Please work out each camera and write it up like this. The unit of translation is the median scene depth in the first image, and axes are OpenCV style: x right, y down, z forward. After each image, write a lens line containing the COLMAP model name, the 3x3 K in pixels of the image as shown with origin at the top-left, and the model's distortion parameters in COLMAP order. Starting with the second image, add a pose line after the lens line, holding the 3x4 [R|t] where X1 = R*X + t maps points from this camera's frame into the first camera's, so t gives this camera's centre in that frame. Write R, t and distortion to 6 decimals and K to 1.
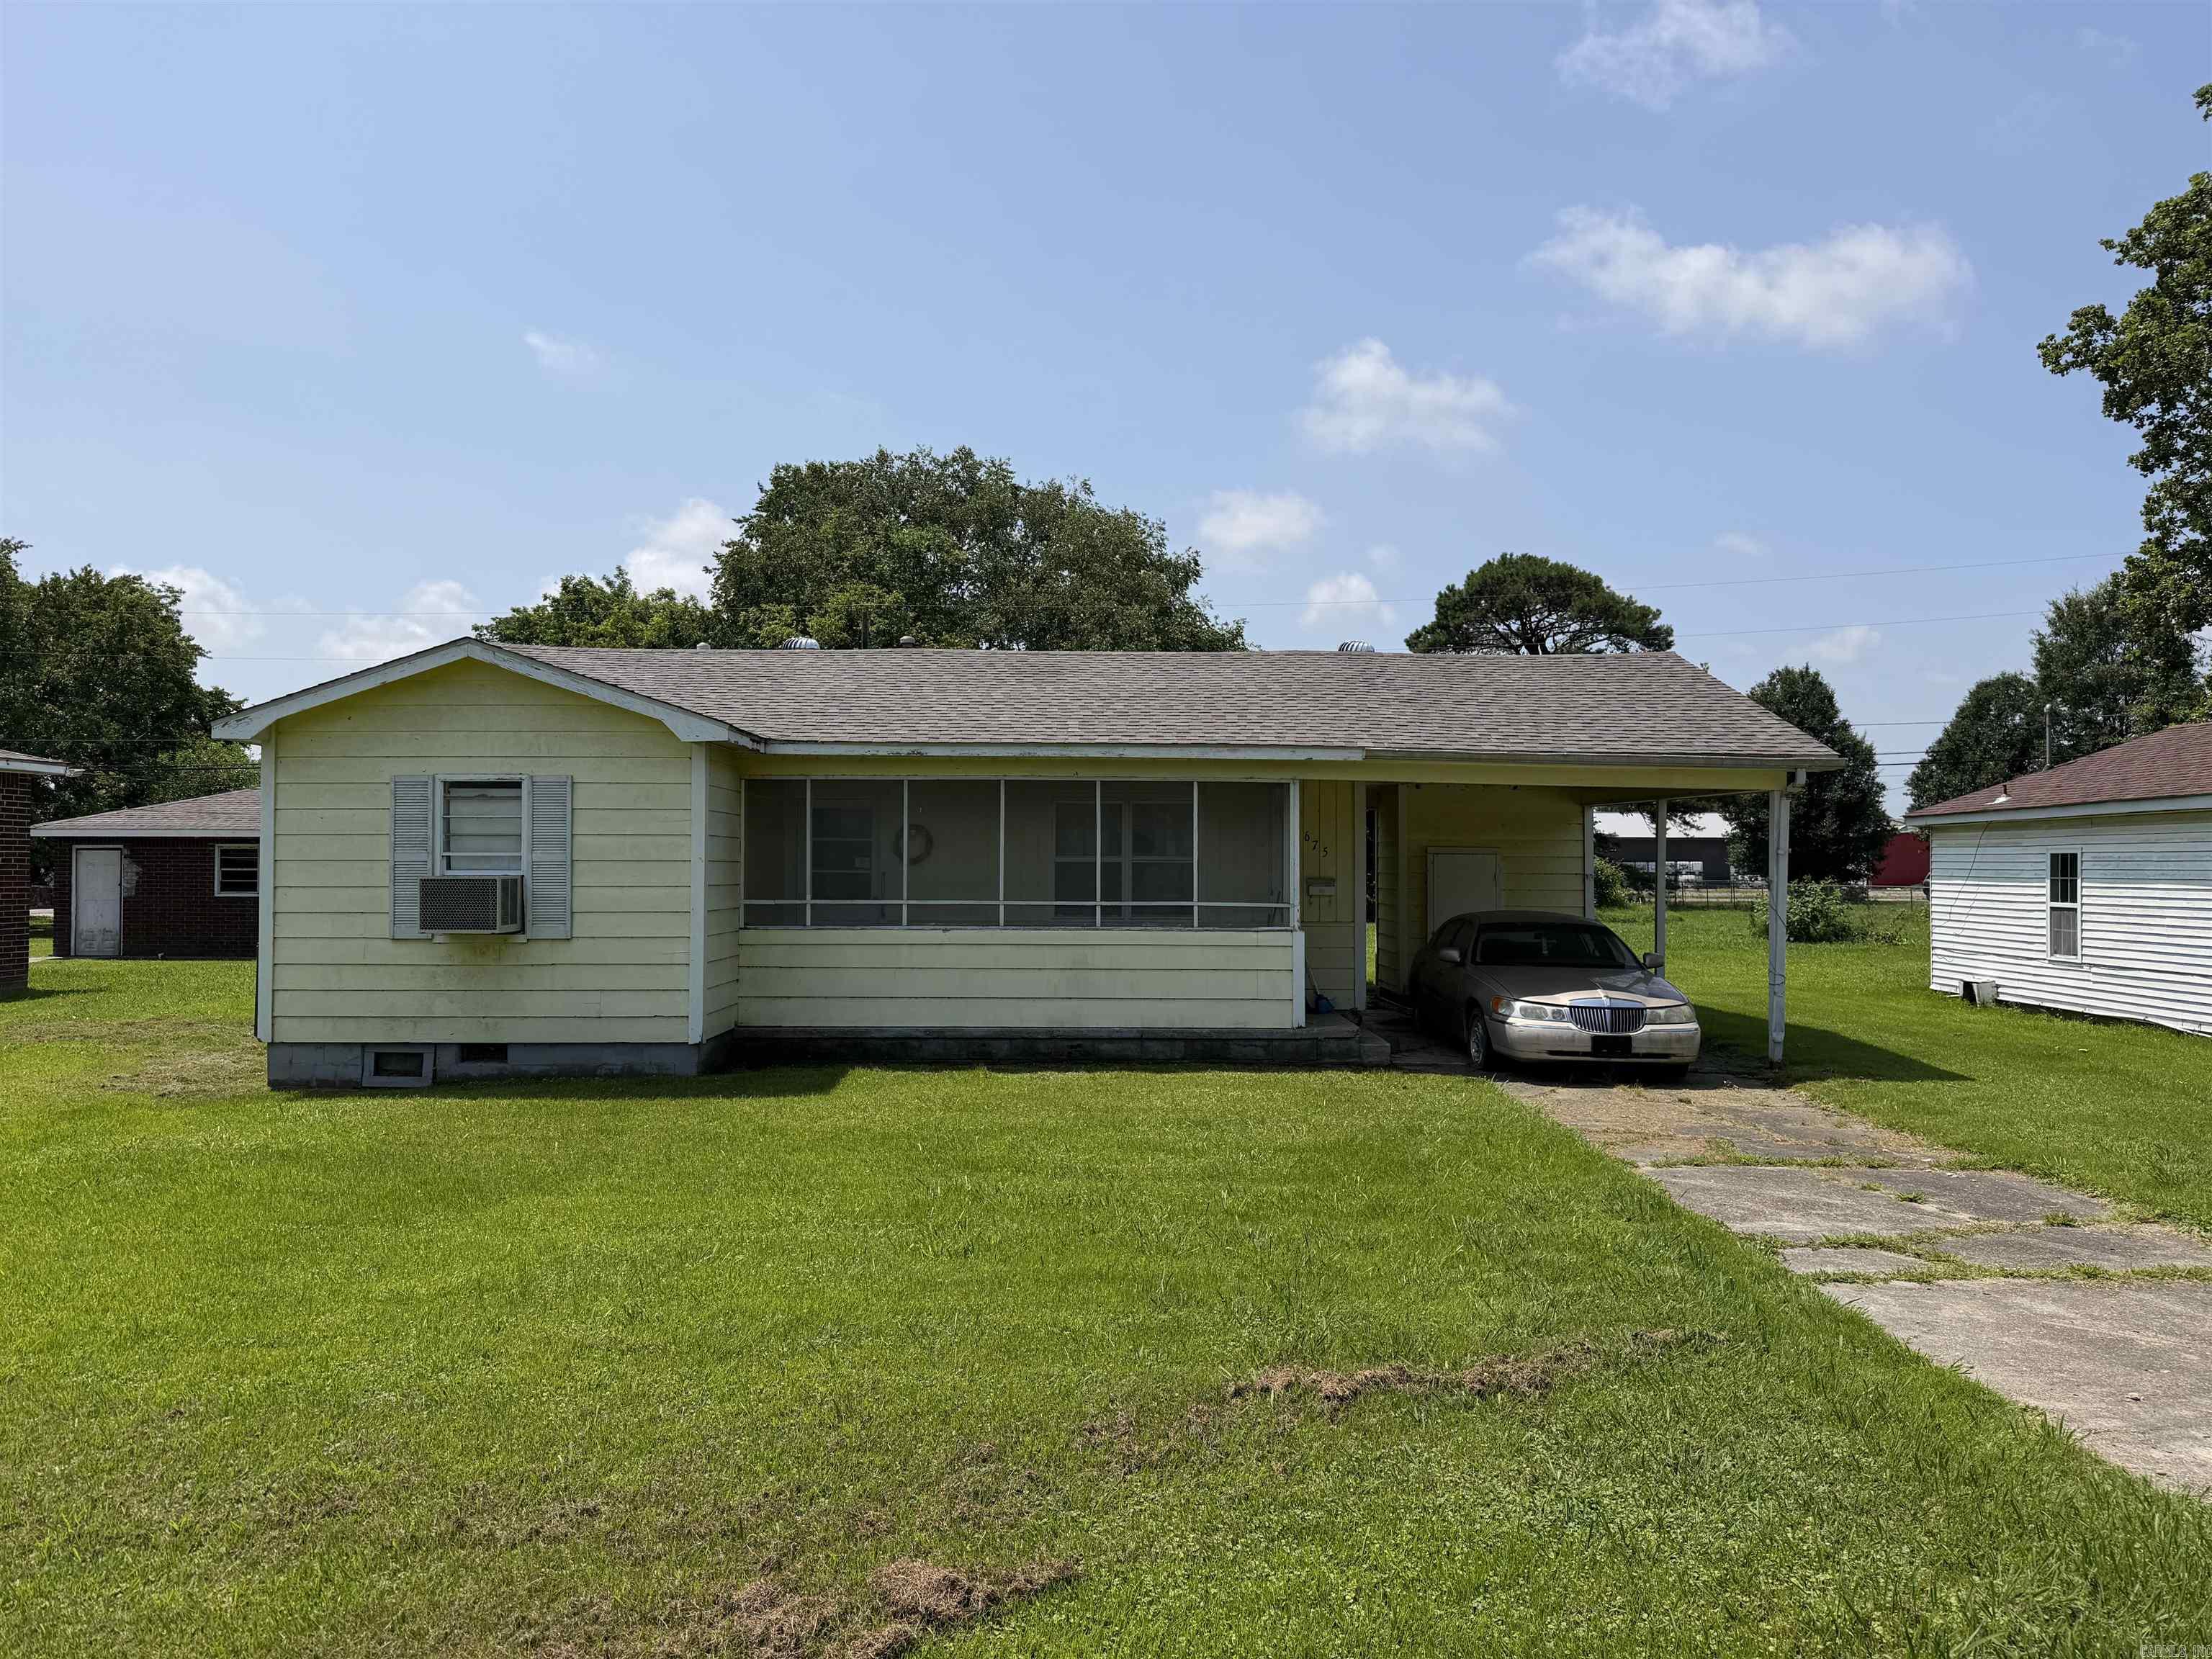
lens RADIAL K [[1556.7, 0, 1106.0], [0, 1556.7, 829.5], [0, 0, 1]] dist [0.111506, -0.138165]
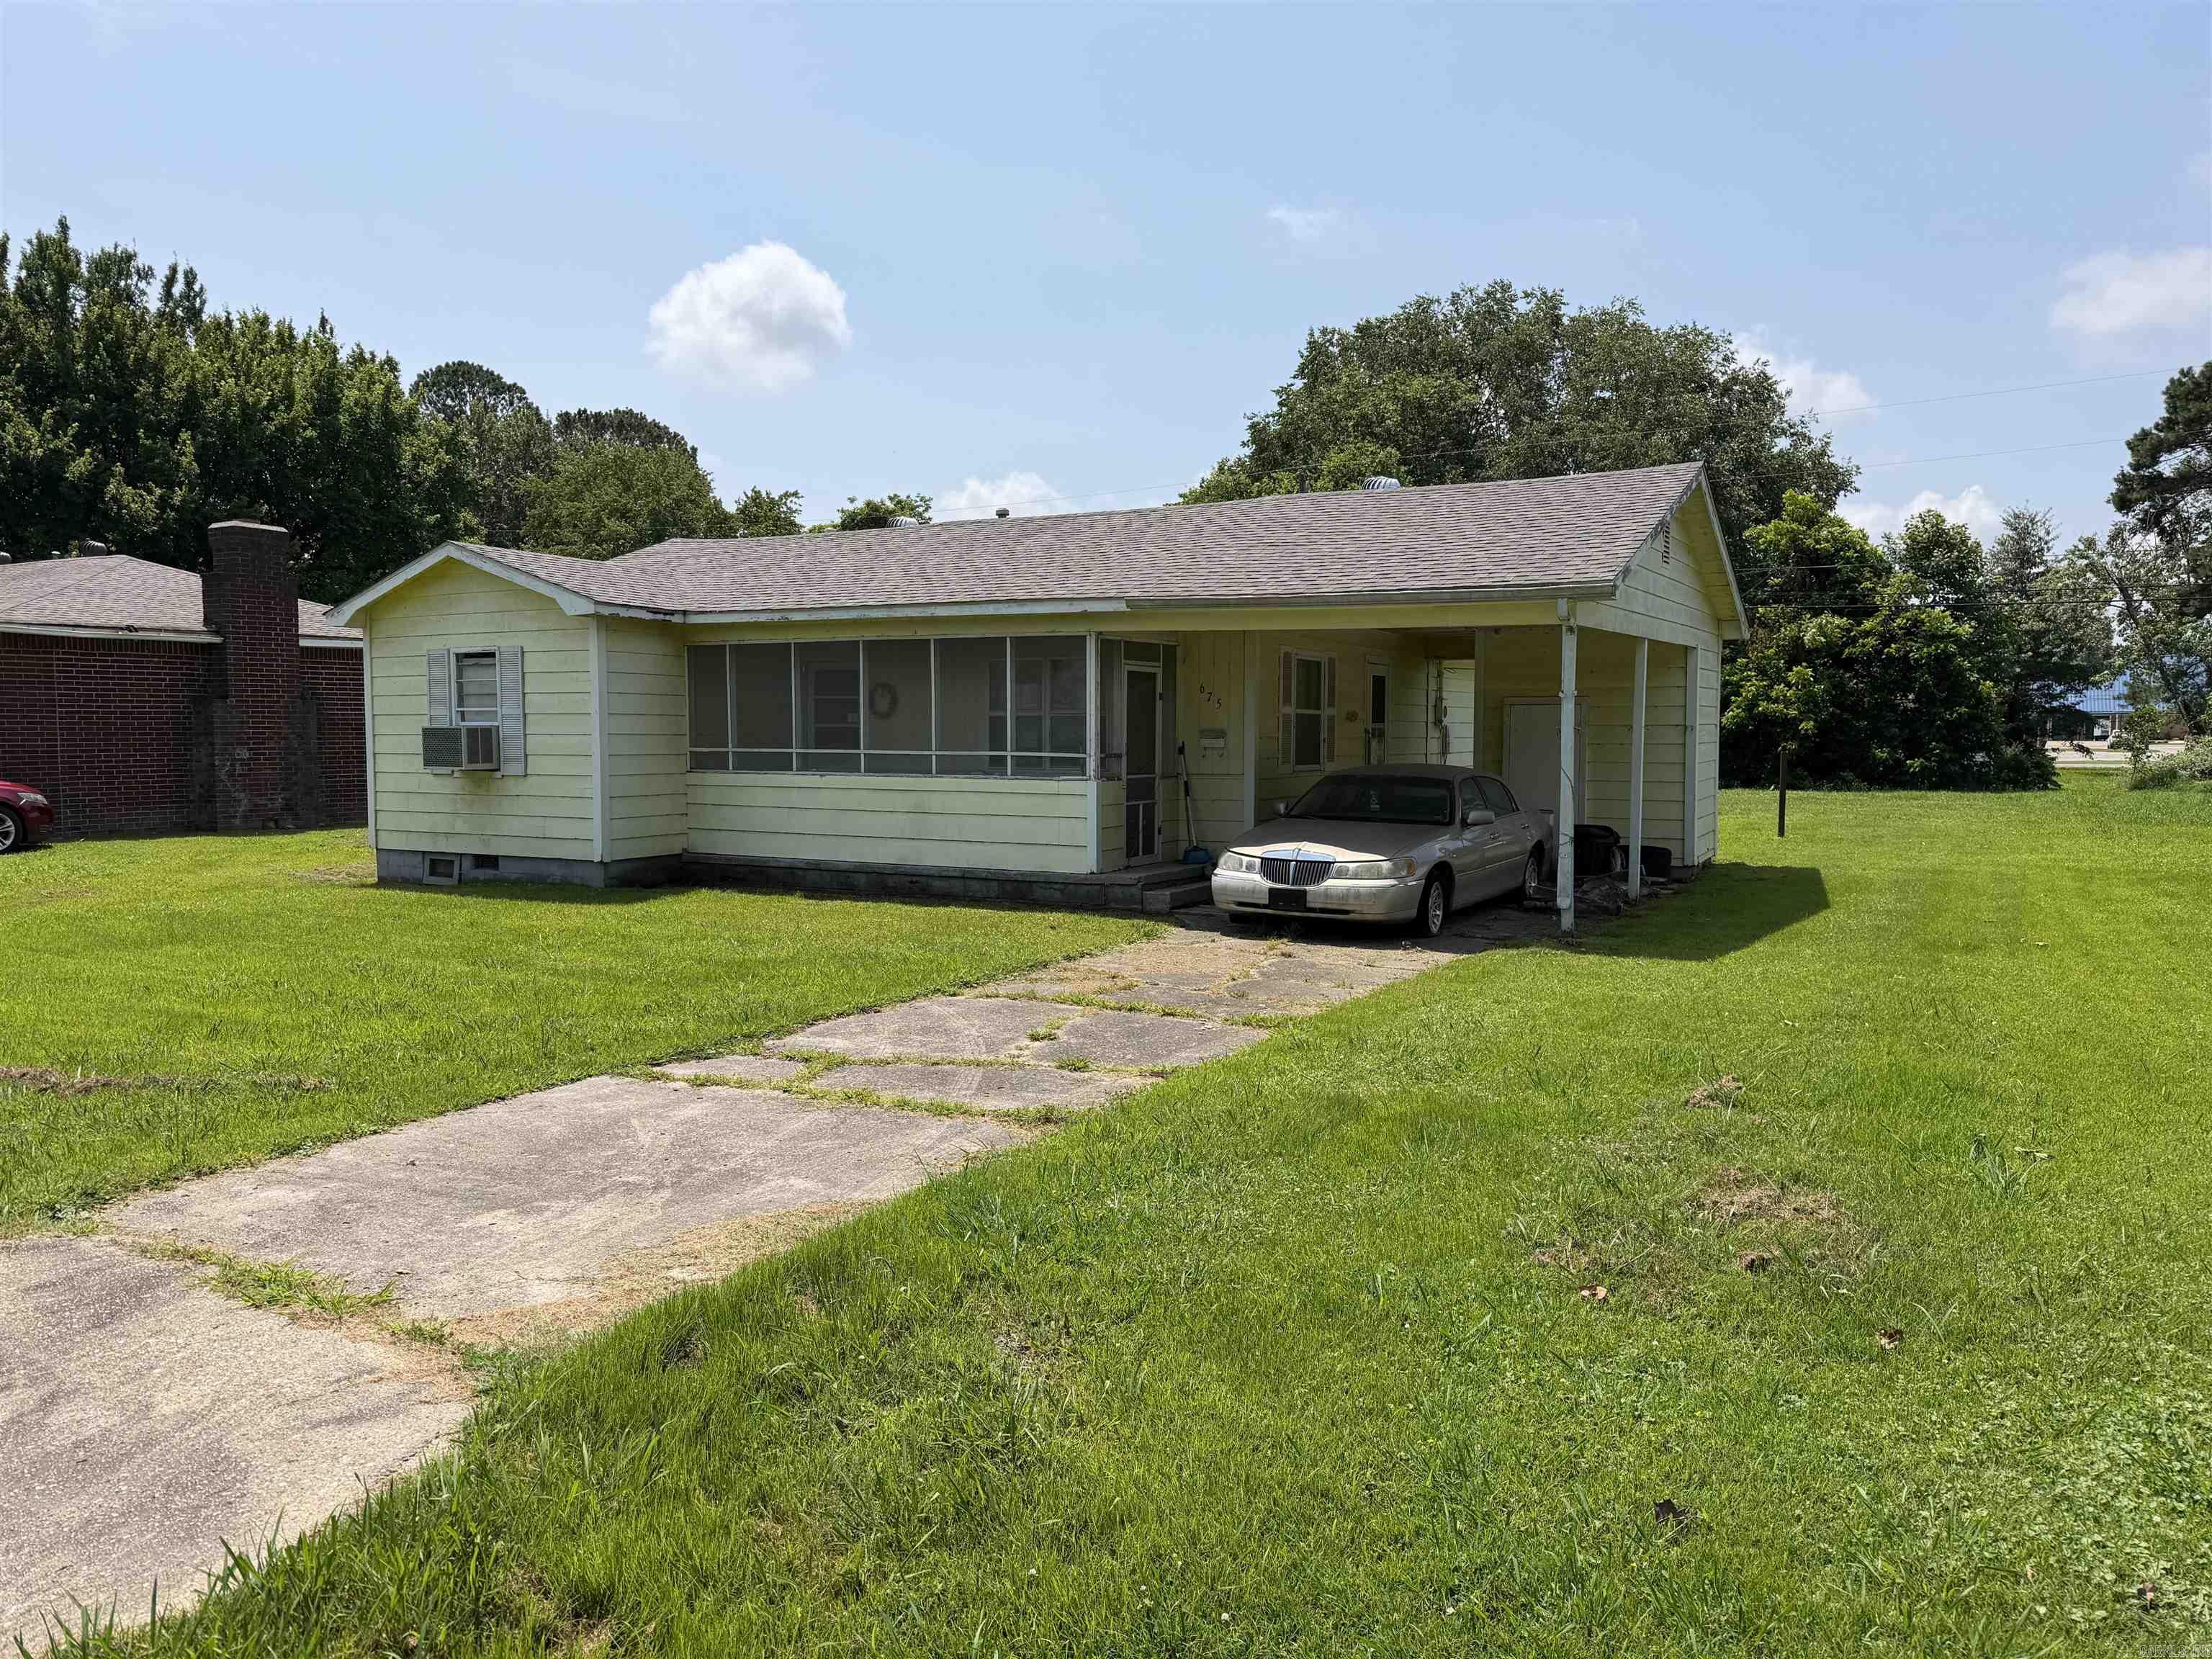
lens RADIAL K [[1563.5, 0, 1106.0], [0, 1563.5, 829.5], [0, 0, 1]] dist [0.113043, -0.170996]
pose [[0.874941, 0.028146, -0.483410, 0.640121], [0.013251, 0.996544, 0.082006, 0.013129], [0.484048, -0.078156, 0.871544, 0.104583]]
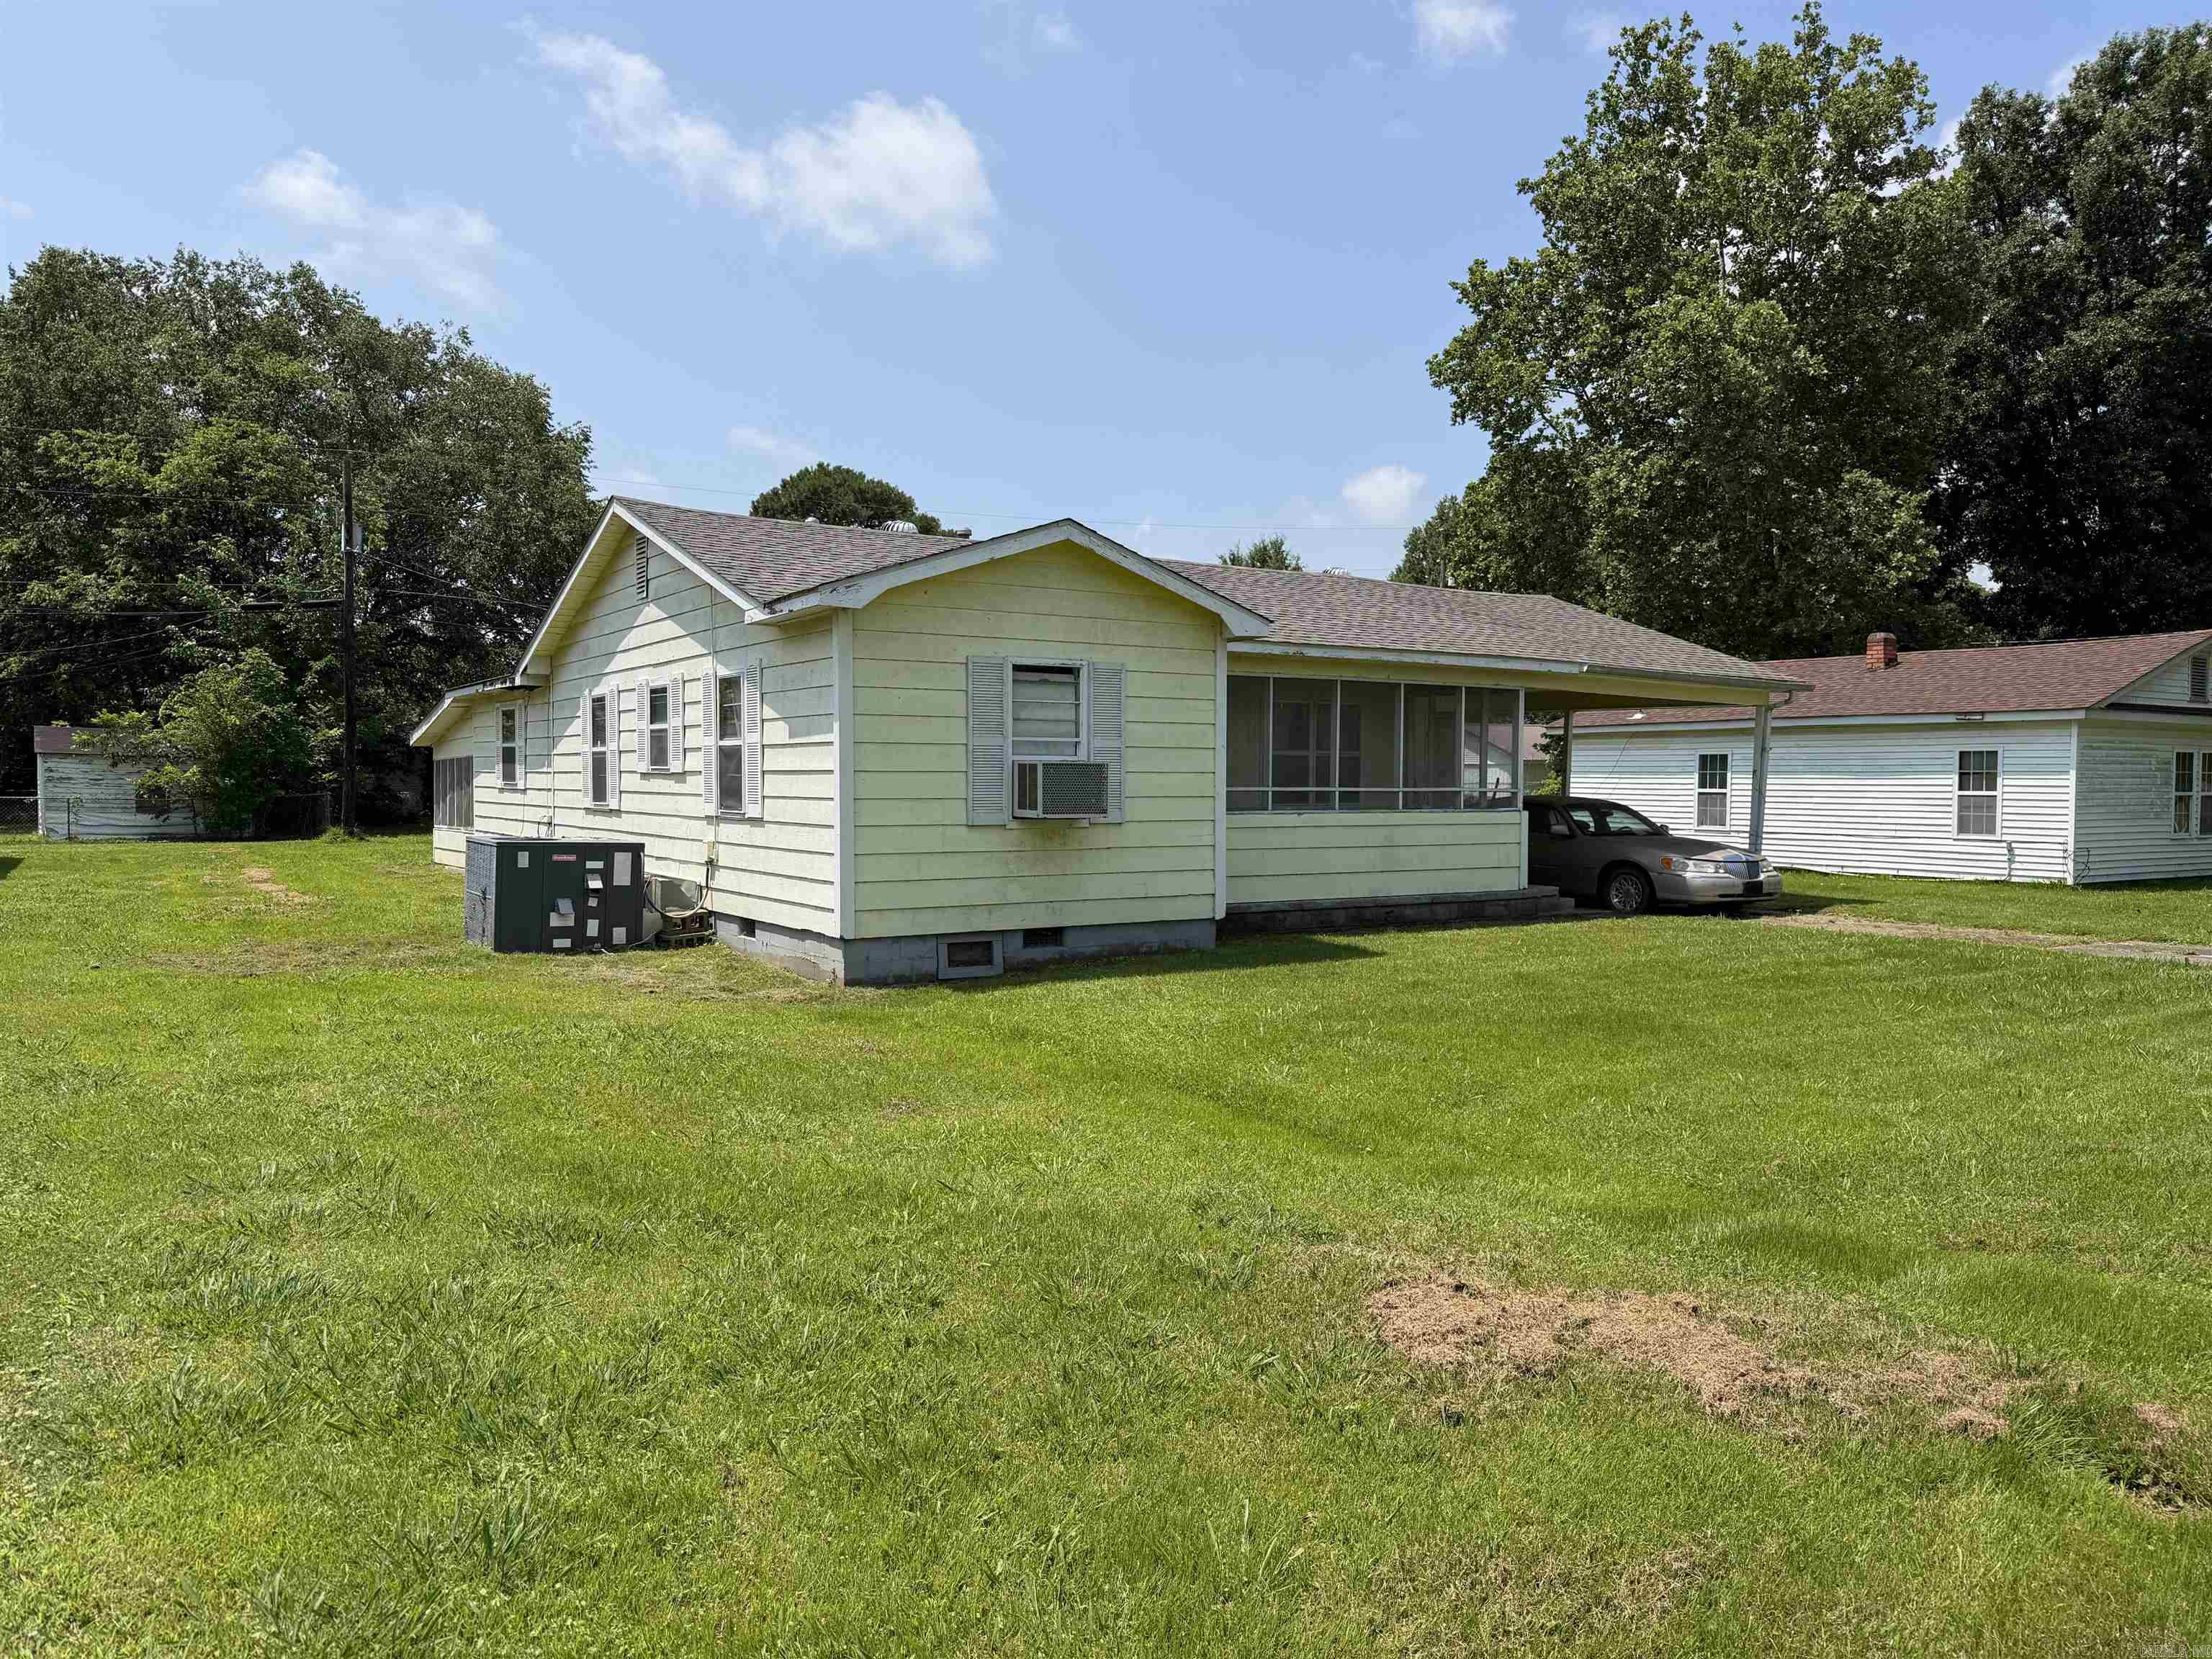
lens RADIAL K [[1556.7, 0, 1106.0], [0, 1556.7, 829.5], [0, 0, 1]] dist [0.111506, -0.138165]
pose [[0.838743, -0.017217, 0.544255, -0.839370], [-0.015808, 0.998309, 0.055942, 0.015752], [-0.544298, -0.055525, 0.837053, 0.145221]]
